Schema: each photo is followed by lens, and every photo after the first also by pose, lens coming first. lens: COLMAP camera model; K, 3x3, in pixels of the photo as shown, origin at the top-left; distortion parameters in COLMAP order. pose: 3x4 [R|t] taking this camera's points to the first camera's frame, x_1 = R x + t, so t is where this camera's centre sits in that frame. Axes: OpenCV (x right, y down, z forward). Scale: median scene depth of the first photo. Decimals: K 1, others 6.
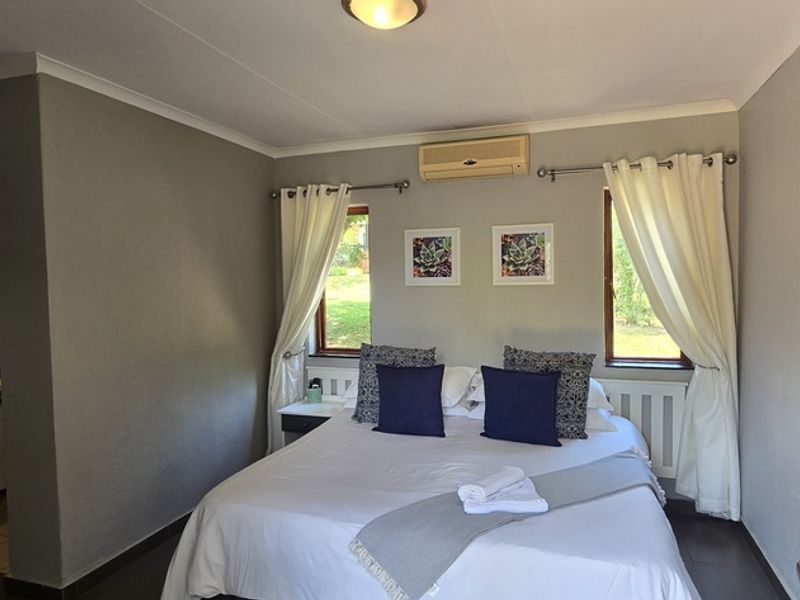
lens RADIAL K [[538.3, 0, 412.3], [0, 538.3, 299.9], [0, 0, 1]] dist [0.006367, 0.004082]
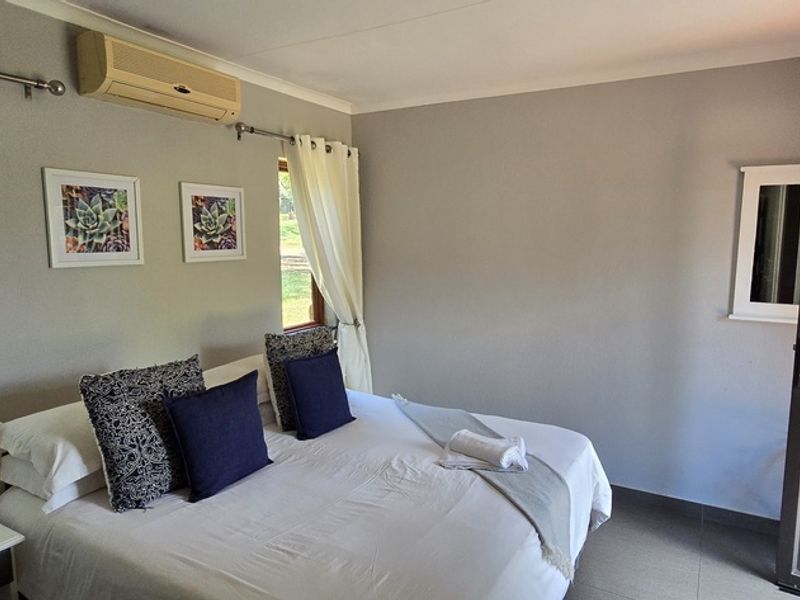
lens RADIAL K [[538.3, 0, 412.3], [0, 538.3, 299.9], [0, 0, 1]] dist [0.006367, 0.004082]
pose [[0.185672, -0.098350, 0.977677, -0.541205], [0.036515, 0.994982, 0.093156, -0.034177], [-0.981933, 0.018404, 0.188332, 0.558294]]
